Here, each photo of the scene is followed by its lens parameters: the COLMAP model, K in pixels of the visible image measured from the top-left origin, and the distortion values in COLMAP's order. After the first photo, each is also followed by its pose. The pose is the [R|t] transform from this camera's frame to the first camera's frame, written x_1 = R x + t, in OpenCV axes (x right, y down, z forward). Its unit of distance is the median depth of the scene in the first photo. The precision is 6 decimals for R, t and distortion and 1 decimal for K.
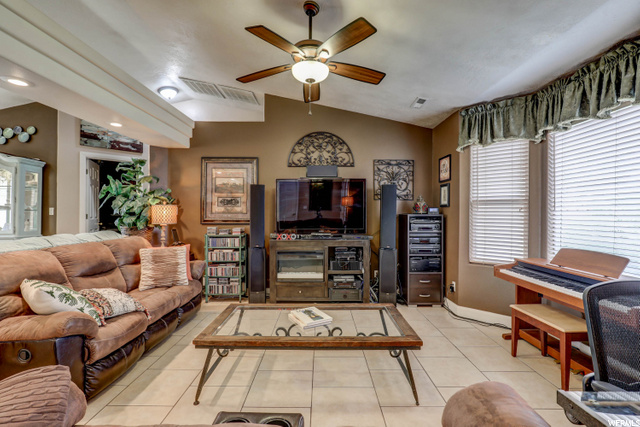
lens RADIAL K [[295.0, 0, 314.5], [0, 295.0, 213.5], [0, 0, 1]] dist [-0.016166, 0.003114]
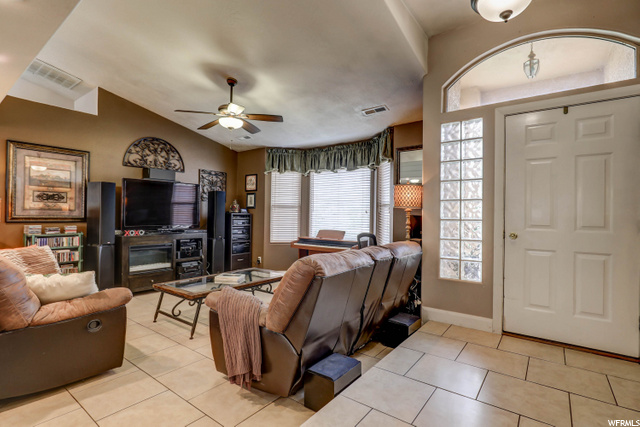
lens RADIAL K [[317.3, 0, 321.5], [0, 317.3, 214.8], [0, 0, 1]] dist [-0.015239, 0.004594]
pose [[0.593513, 0.006037, 0.804802, -0.635654], [-0.011999, 0.999927, 0.001348, 0.003252], [-0.804735, -0.010457, 0.593542, -0.237001]]
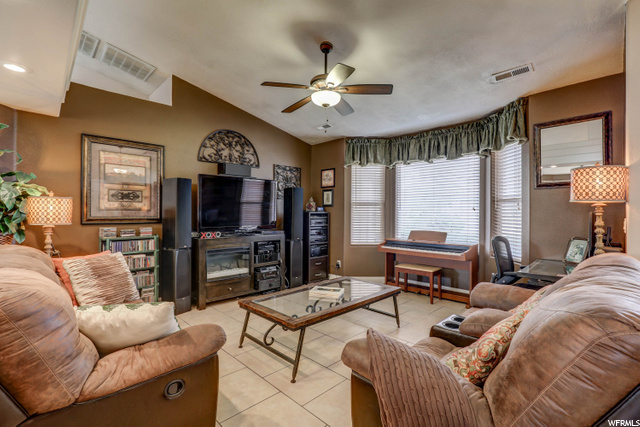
lens RADIAL K [[295.0, 0, 319.4], [0, 295.0, 215.0], [0, 0, 1]] dist [-0.016166, 0.003114]
pose [[0.707380, -0.004147, 0.706821, -0.539907], [-0.002847, 0.999958, 0.008716, 0.004459], [-0.706828, -0.008178, 0.707338, 0.074100]]
